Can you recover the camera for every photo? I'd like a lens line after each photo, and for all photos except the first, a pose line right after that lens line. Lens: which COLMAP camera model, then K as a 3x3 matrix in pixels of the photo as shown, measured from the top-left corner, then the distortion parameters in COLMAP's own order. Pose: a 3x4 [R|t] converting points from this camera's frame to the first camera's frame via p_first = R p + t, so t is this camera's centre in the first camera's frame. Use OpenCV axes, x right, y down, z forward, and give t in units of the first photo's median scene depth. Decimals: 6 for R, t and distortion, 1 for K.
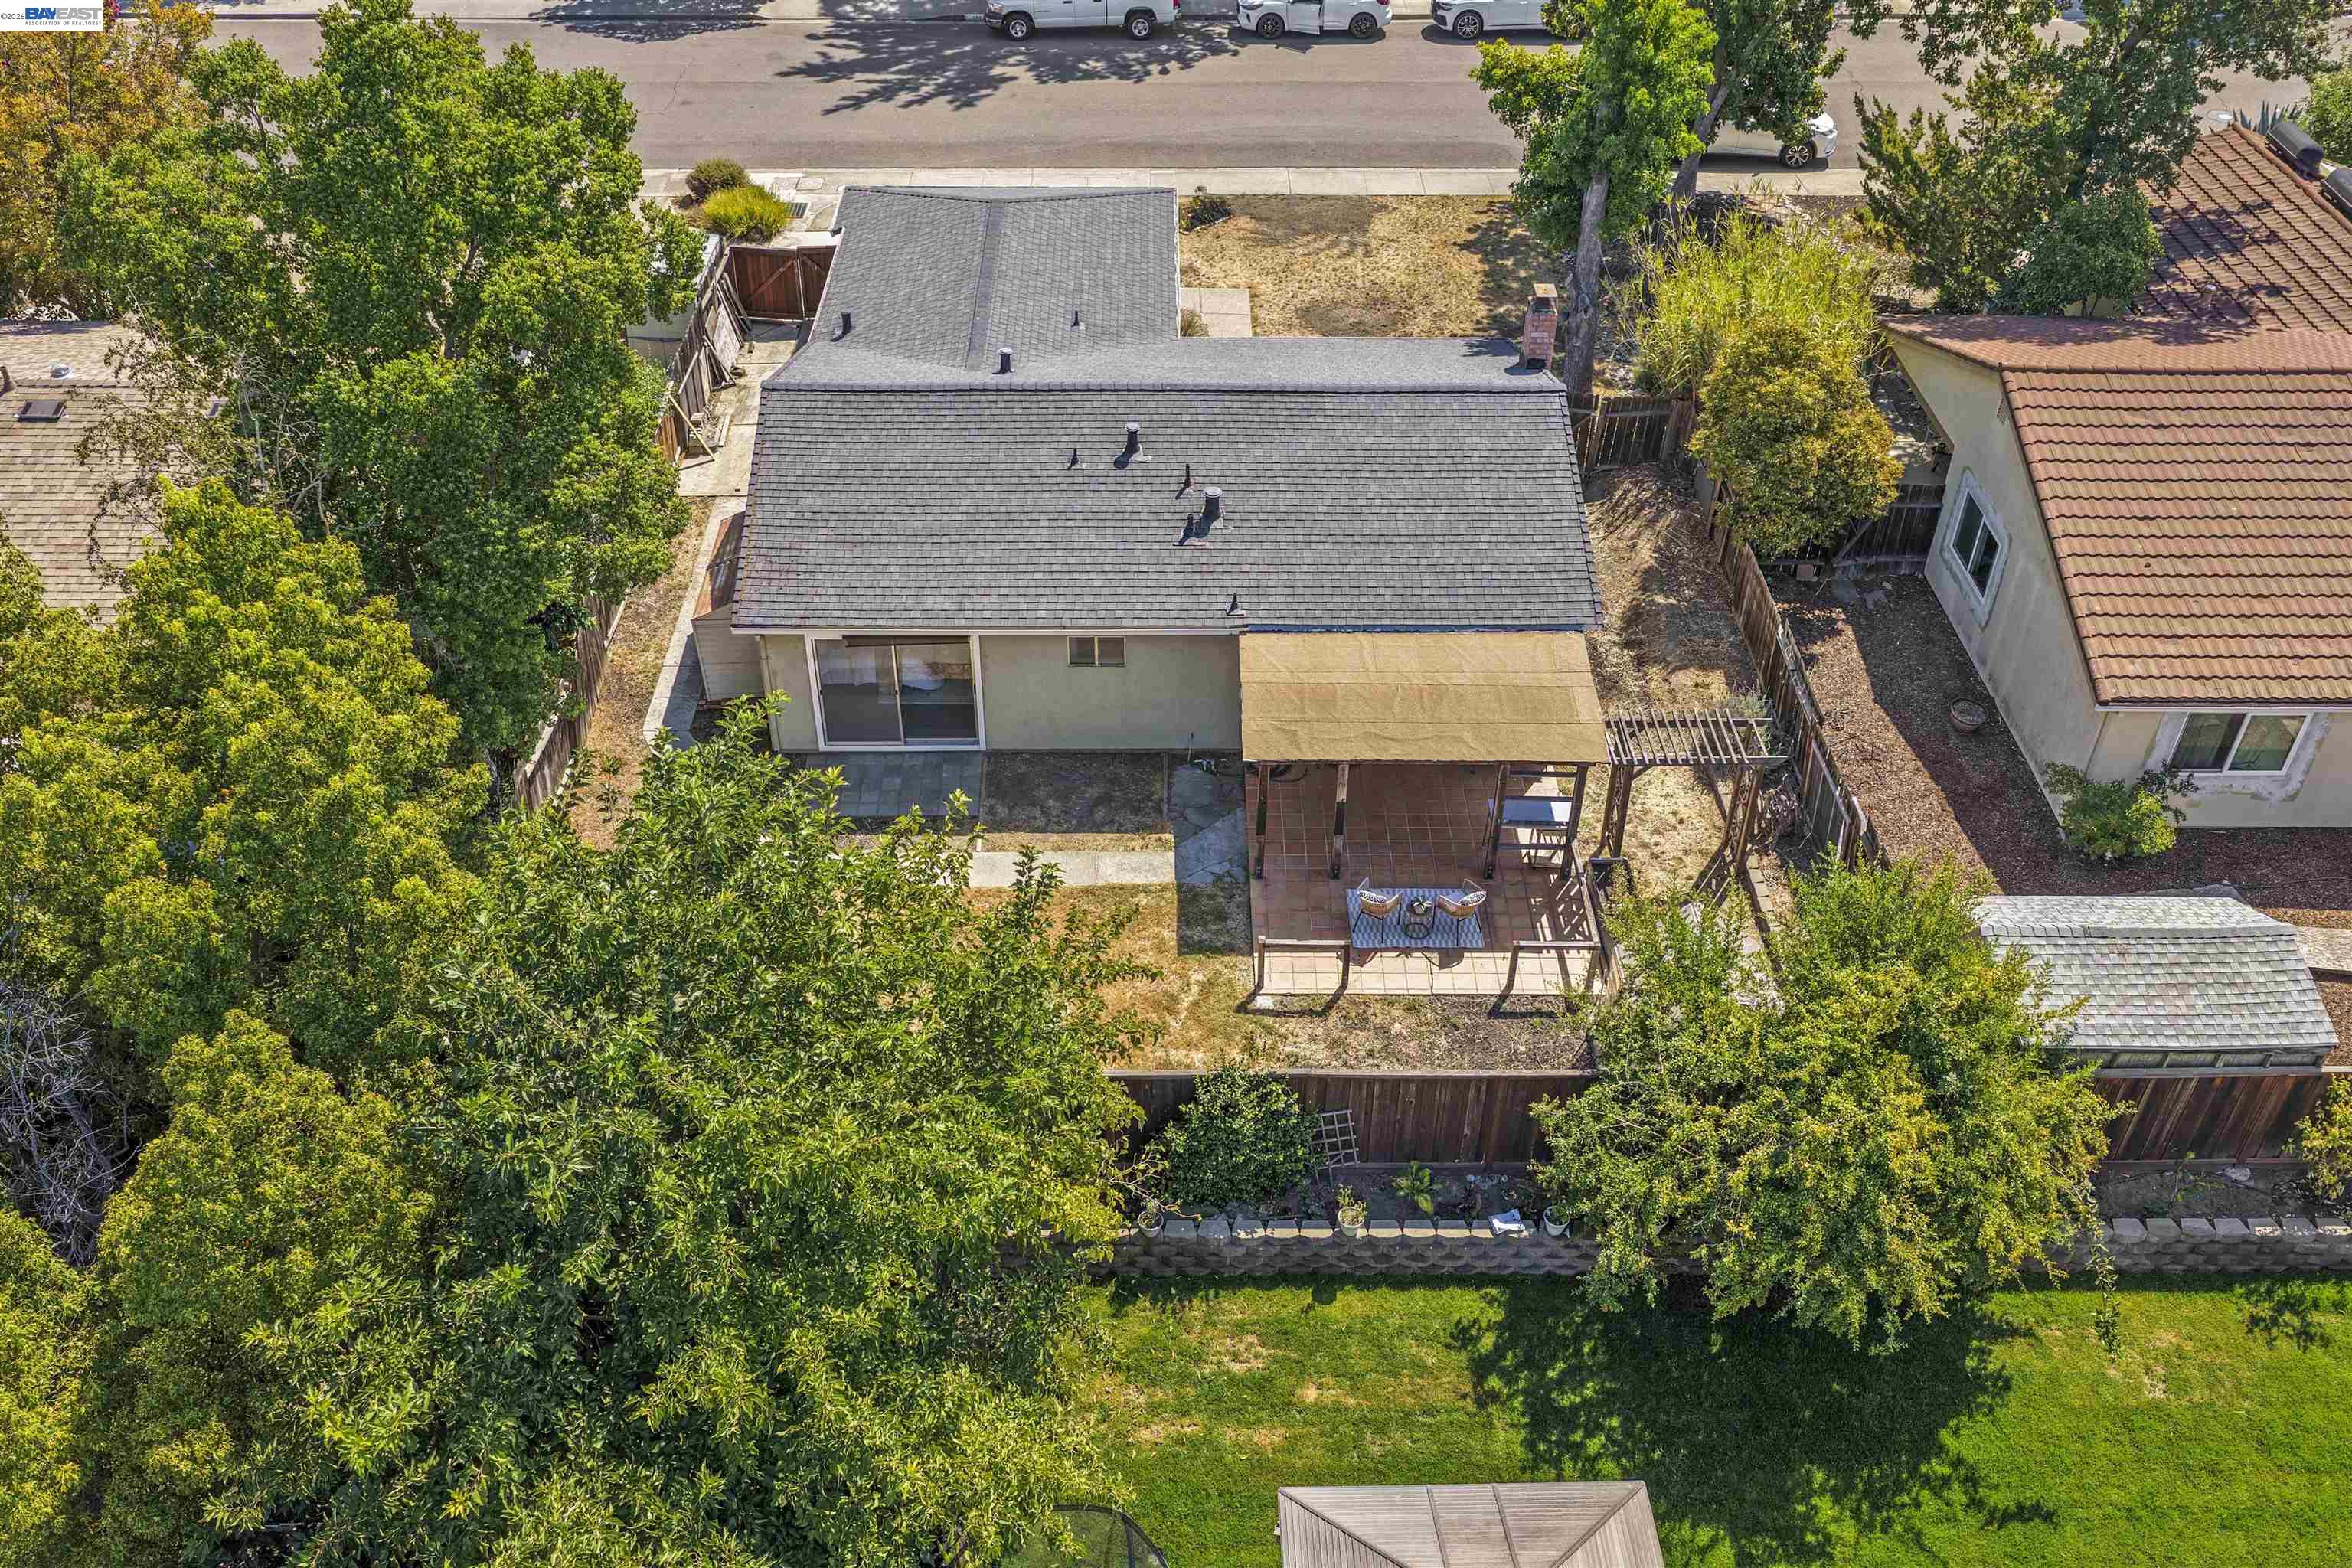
lens RADIAL K [[2009.8, 0, 1173.7], [0, 2009.8, 777.0], [0, 0, 1]] dist [-0.009201, 0.040212]
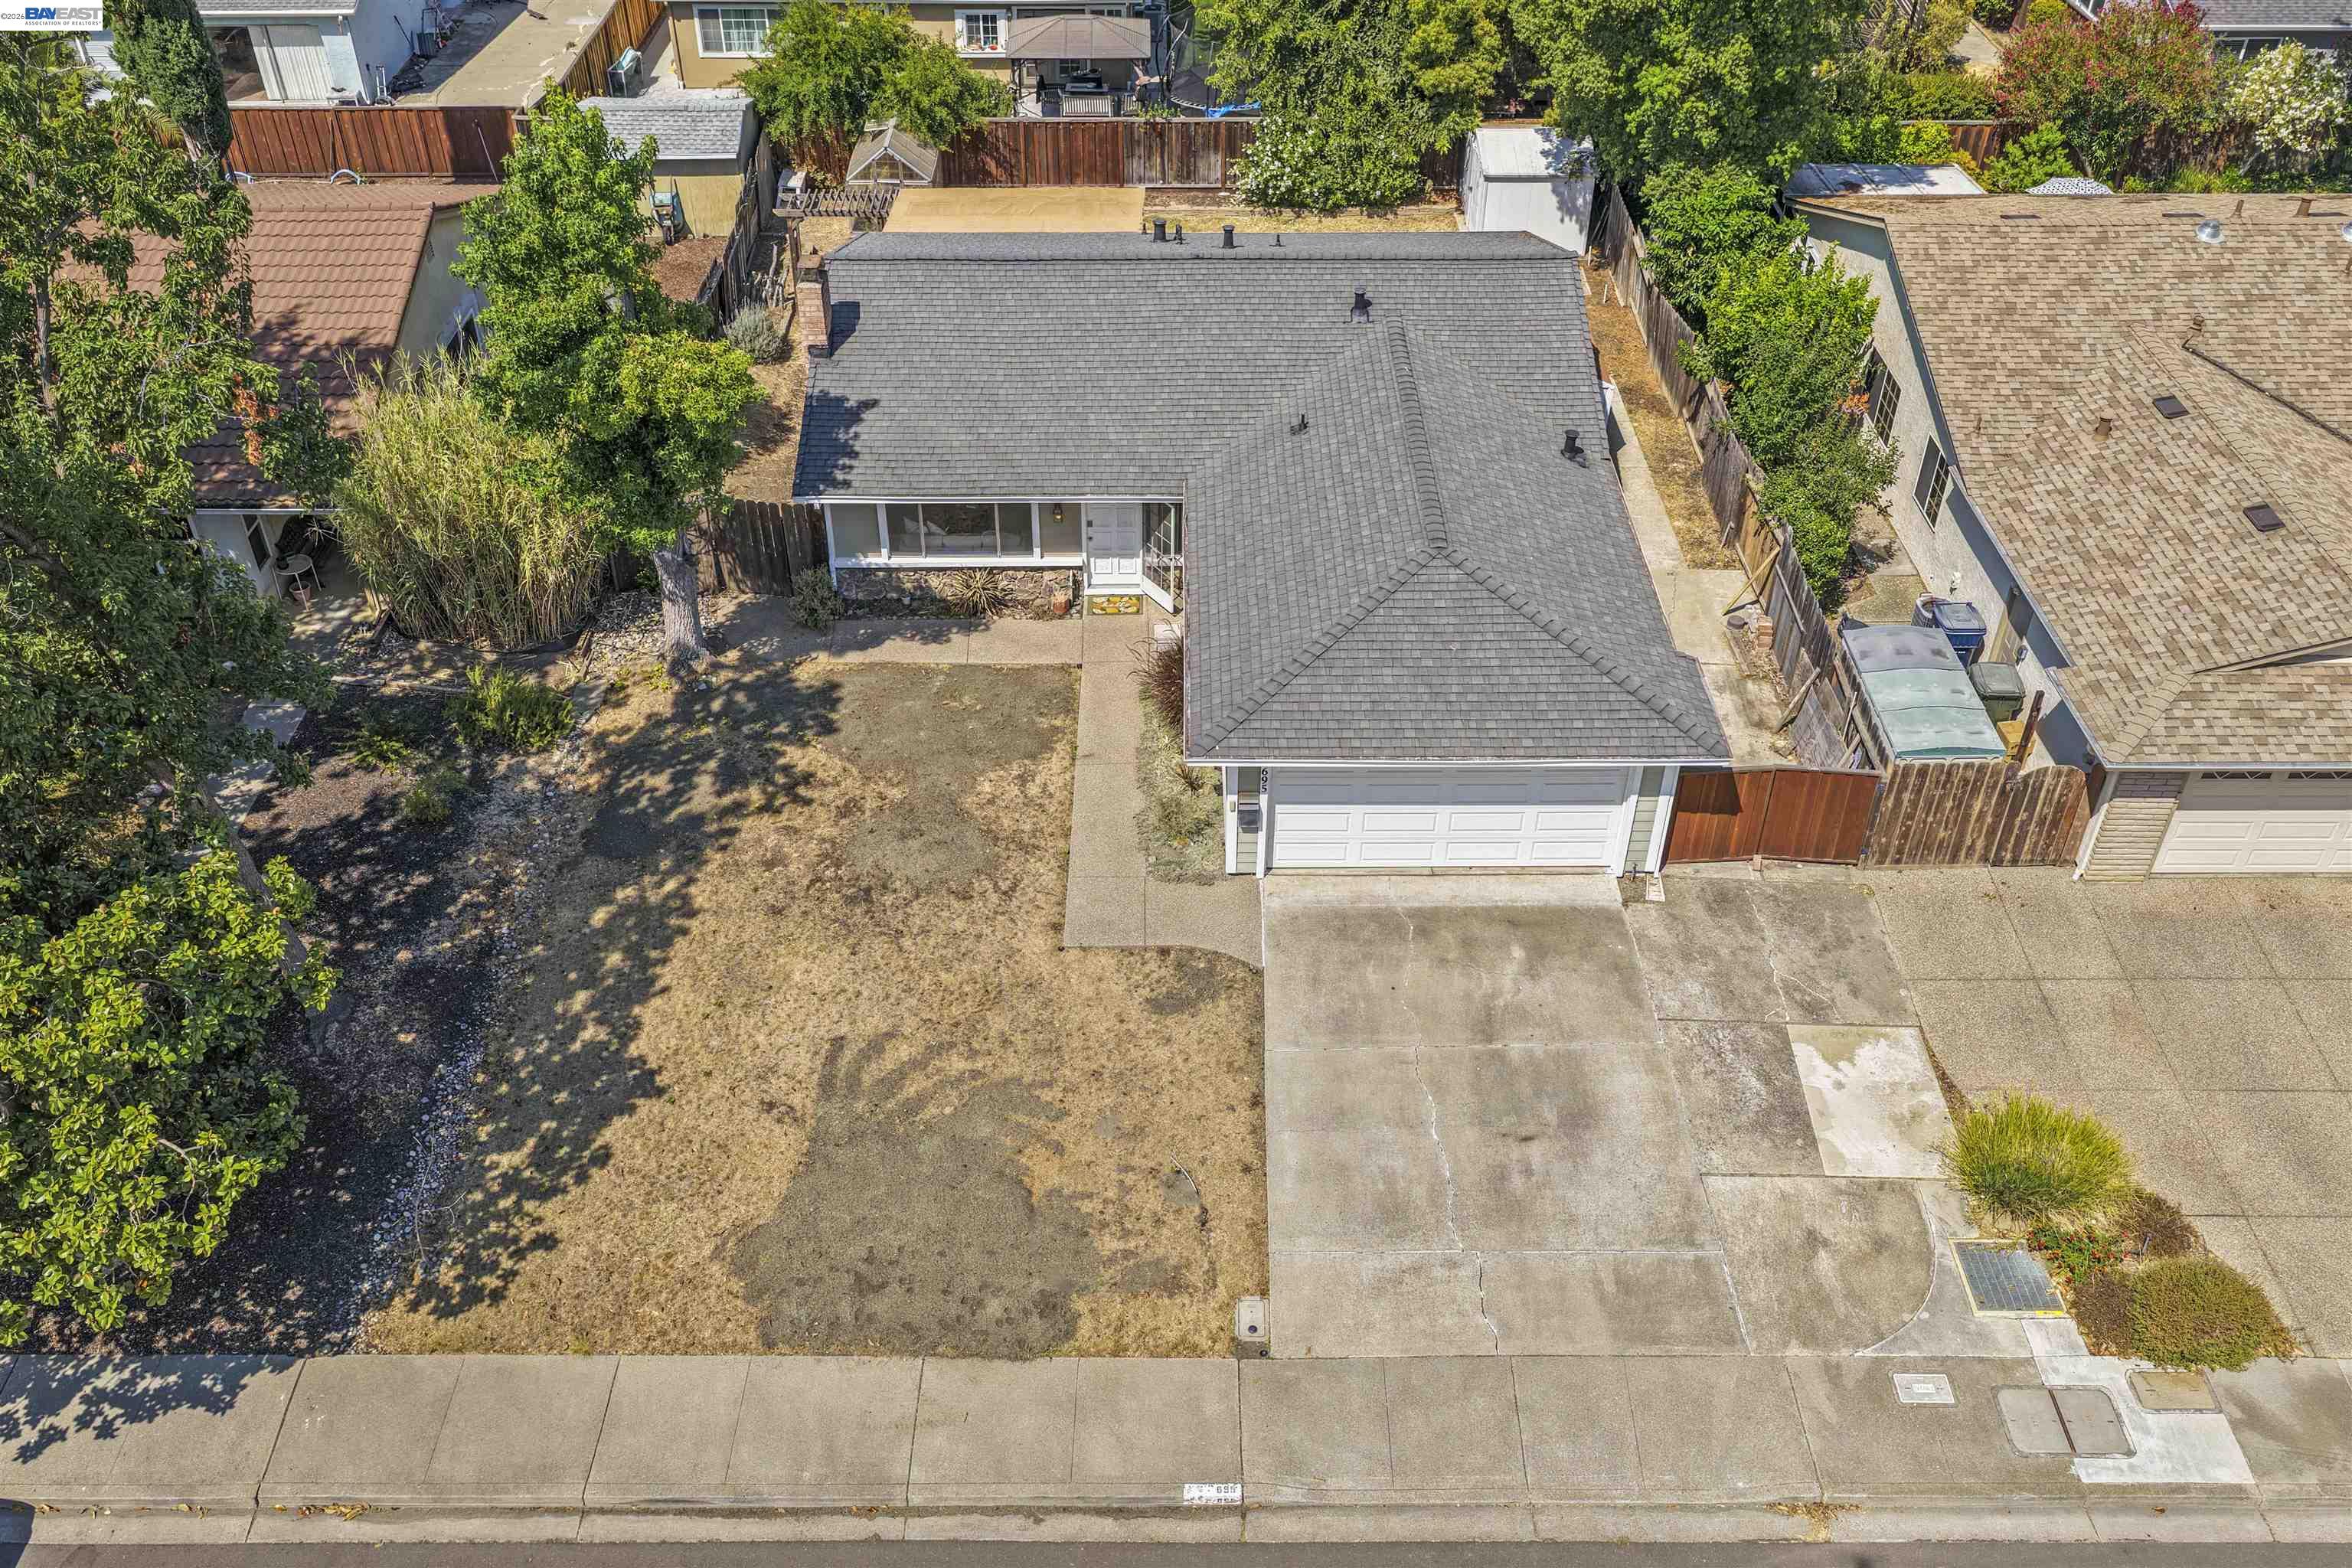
lens RADIAL K [[1979.0, 0, 1180.0], [0, 1979.0, 779.5], [0, 0, 1]] dist [-0.008691, 0.043472]
pose [[-0.999942, -0.010717, -0.001266, 0.003235], [-0.003646, 0.225135, 0.974321, -0.714747], [-0.010156, 0.974269, -0.225161, 0.932049]]
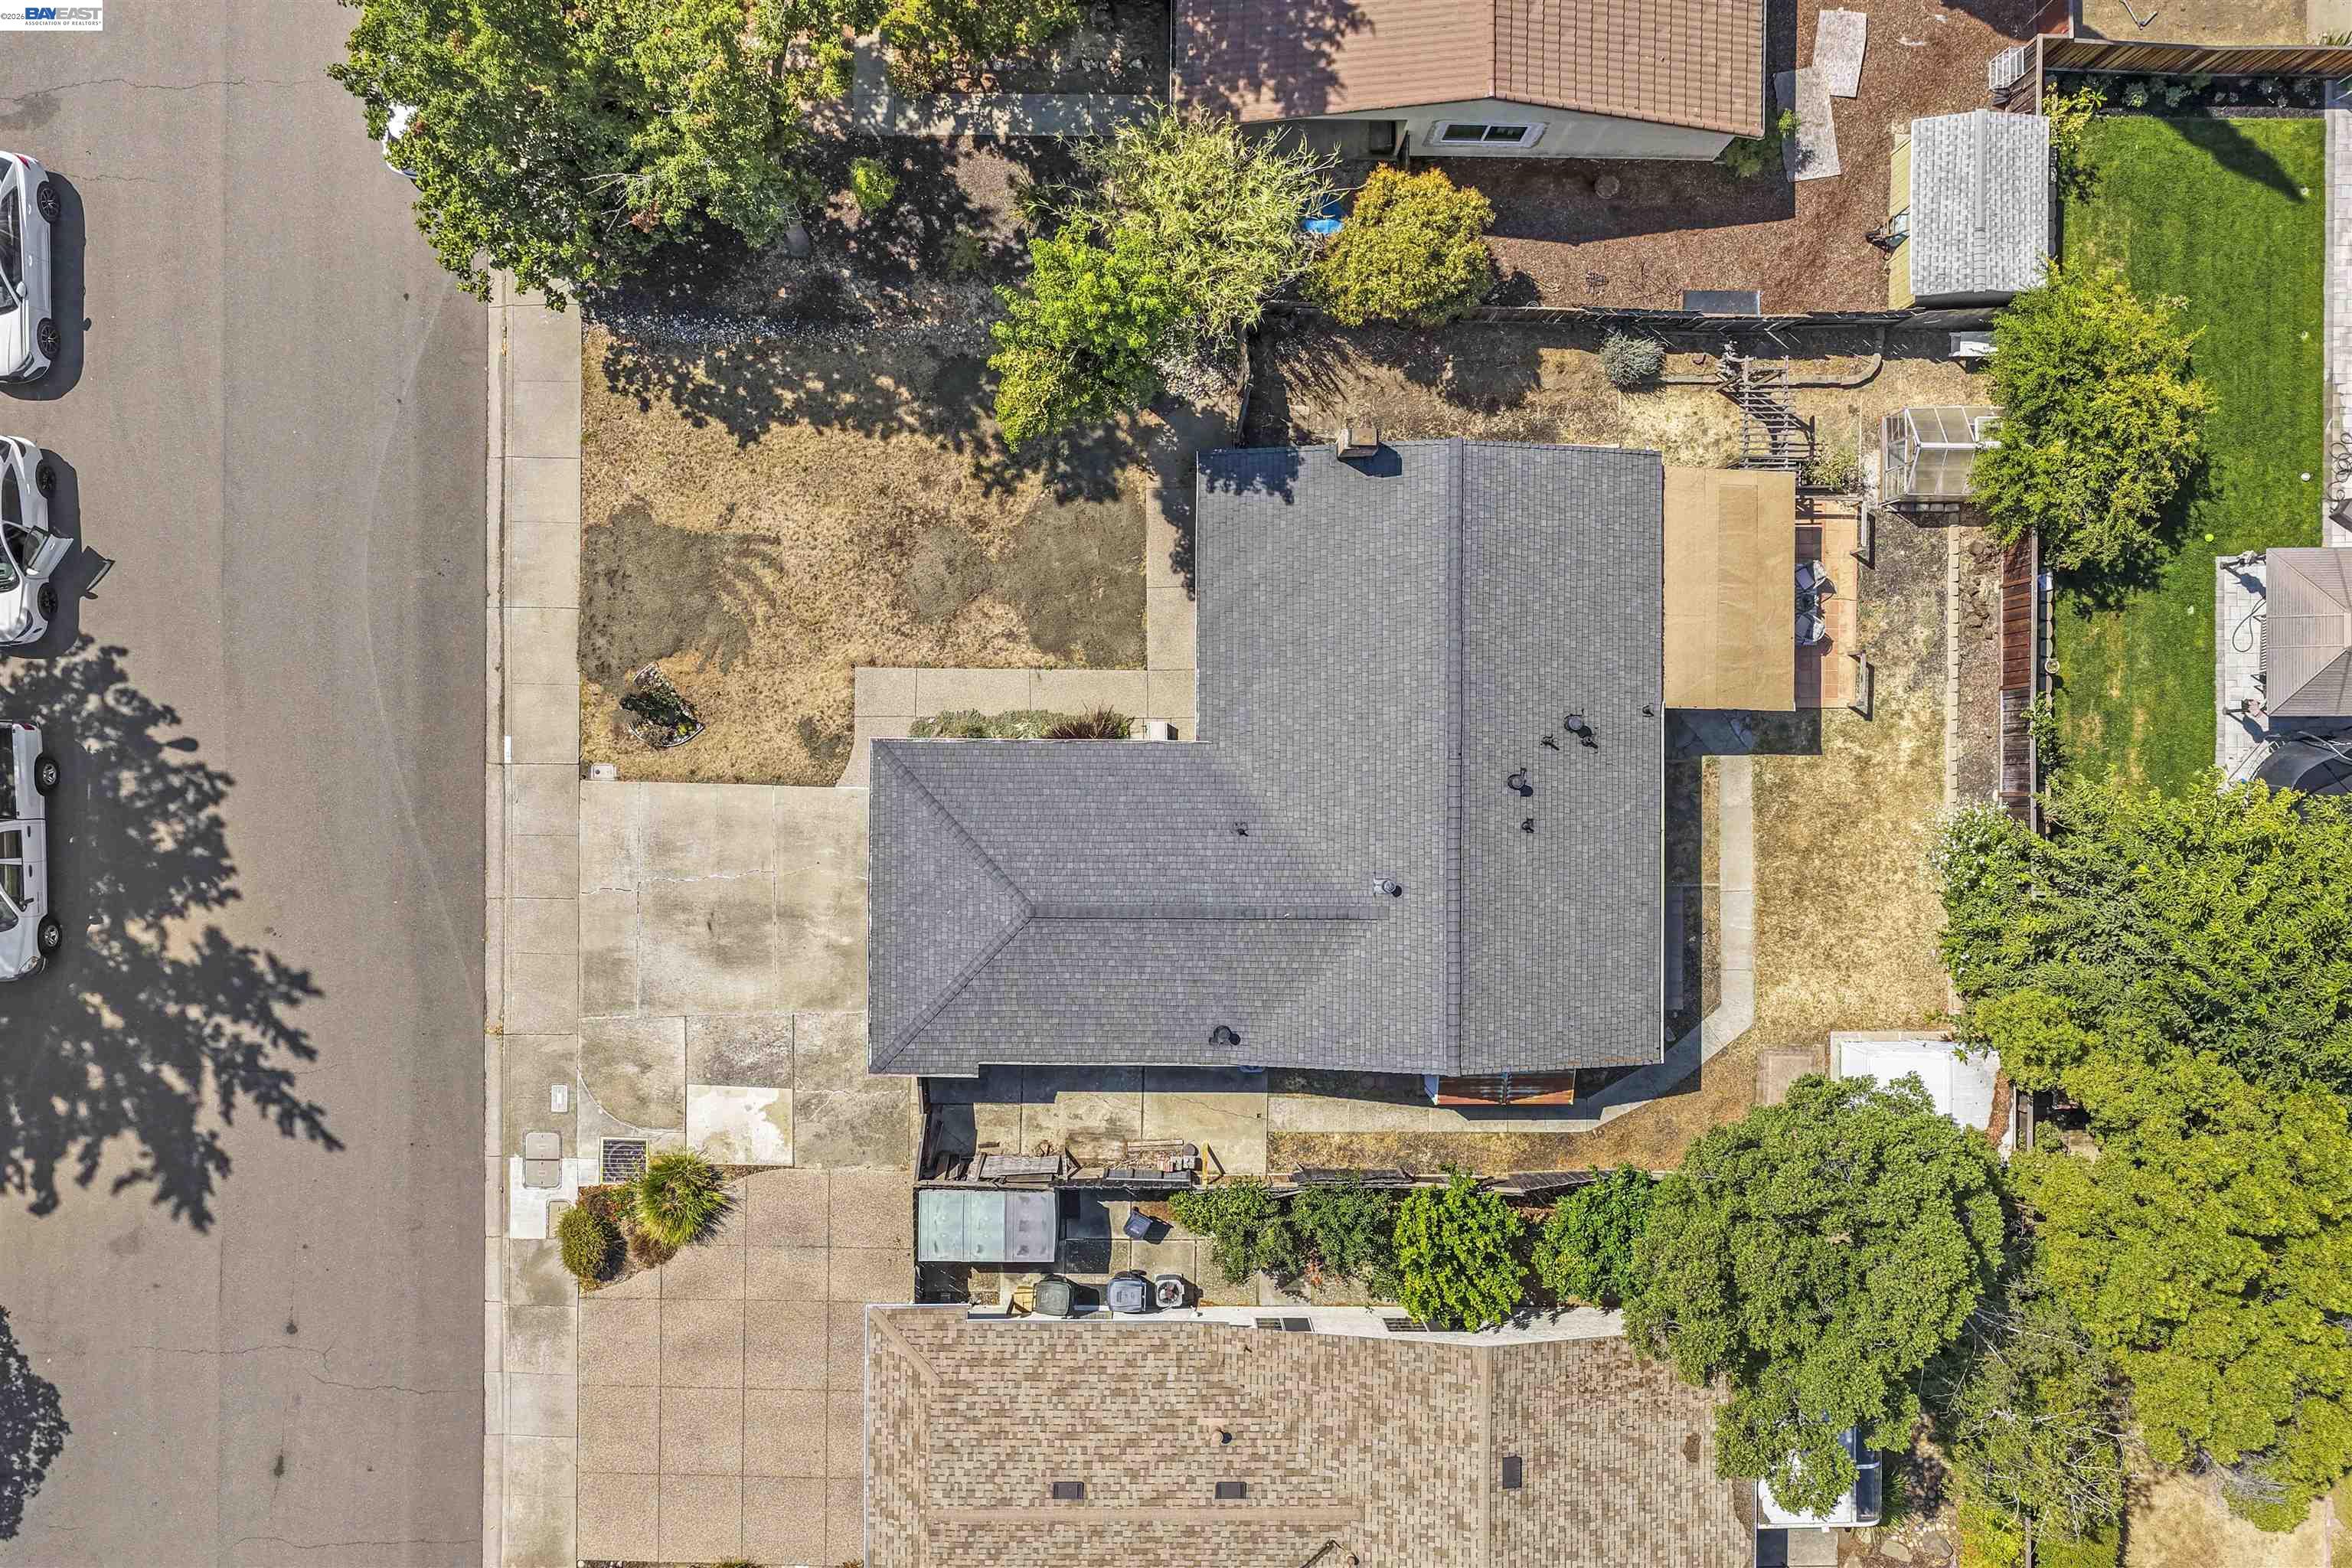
lens RADIAL K [[2009.8, 0, 1173.7], [0, 2009.8, 777.0], [0, 0, 1]] dist [-0.009201, 0.040212]
pose [[0.015208, -0.999841, -0.009354, -0.004576], [0.609536, 0.001855, 0.792757, -0.805123], [-0.792613, -0.017757, 0.609467, 0.229744]]
